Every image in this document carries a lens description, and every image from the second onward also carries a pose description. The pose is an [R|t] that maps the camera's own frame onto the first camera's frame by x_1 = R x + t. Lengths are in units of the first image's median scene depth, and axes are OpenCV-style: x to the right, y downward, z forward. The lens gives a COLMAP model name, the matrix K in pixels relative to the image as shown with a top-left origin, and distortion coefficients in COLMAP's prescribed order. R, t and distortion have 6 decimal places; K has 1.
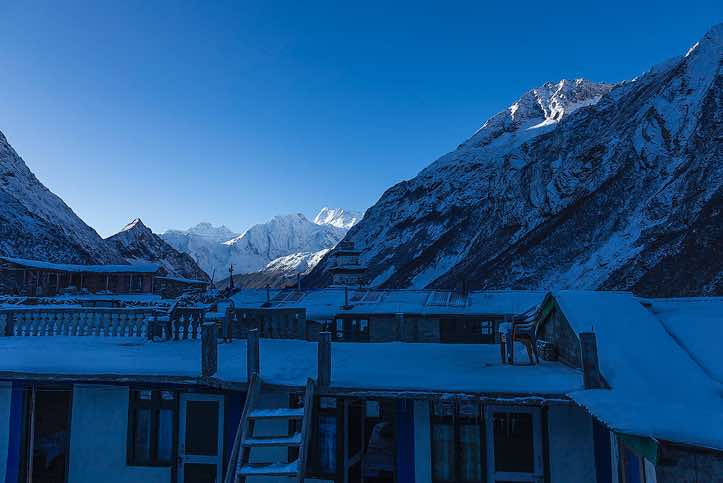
lens RADIAL K [[507.7, 0, 361.5], [0, 507.7, 241.5], [0, 0, 1]] dist [0.010178, 0.001237]
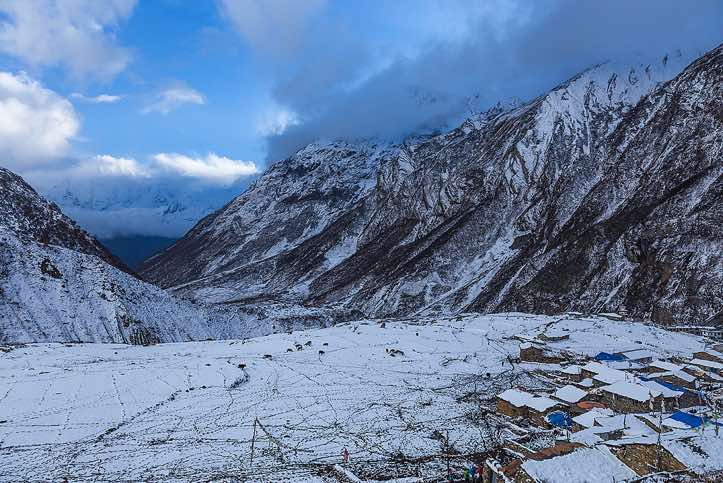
lens RADIAL K [[507.7, 0, 361.5], [0, 507.7, 241.5], [0, 0, 1]] dist [0.010178, 0.001237]
pose [[0.929027, 0.048776, 0.366783, -0.157792], [-0.078758, 0.994625, 0.067220, -0.027069], [-0.361532, -0.091336, 0.927875, -0.094057]]
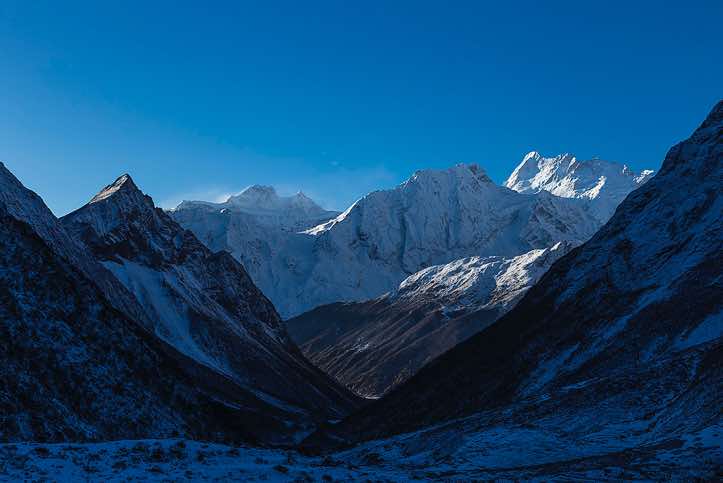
lens RADIAL K [[1160.7, 0, 361.5], [0, 1160.7, 241.5], [0, 0, 1]] dist [0.046121, 0.104883]
pose [[0.978873, 0.014761, -0.203934, -0.037132], [-0.013246, 0.999874, 0.008791, 0.004403], [0.204038, -0.005904, 0.978945, 0.051136]]
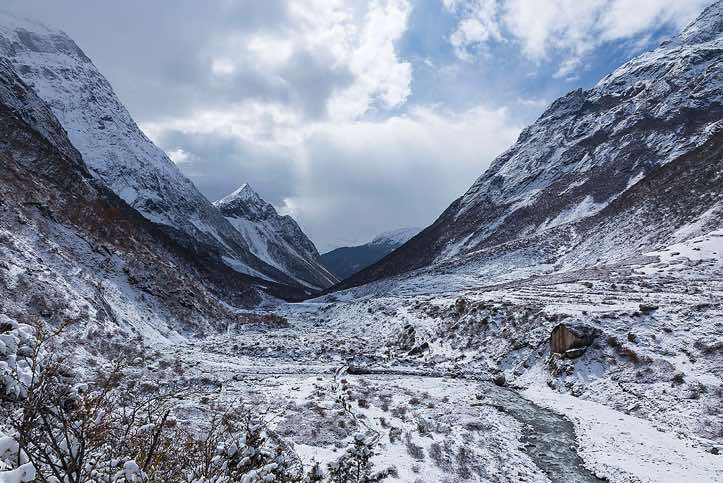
lens RADIAL K [[430.9, 0, 365.4], [0, 430.9, 256.4], [0, 0, 1]] dist [0.001044, -0.000324]
pose [[0.979265, 0.037420, -0.199099, -0.071299], [-0.028473, 0.998460, 0.047613, 0.081693], [0.200575, -0.040957, 0.978822, 0.370519]]
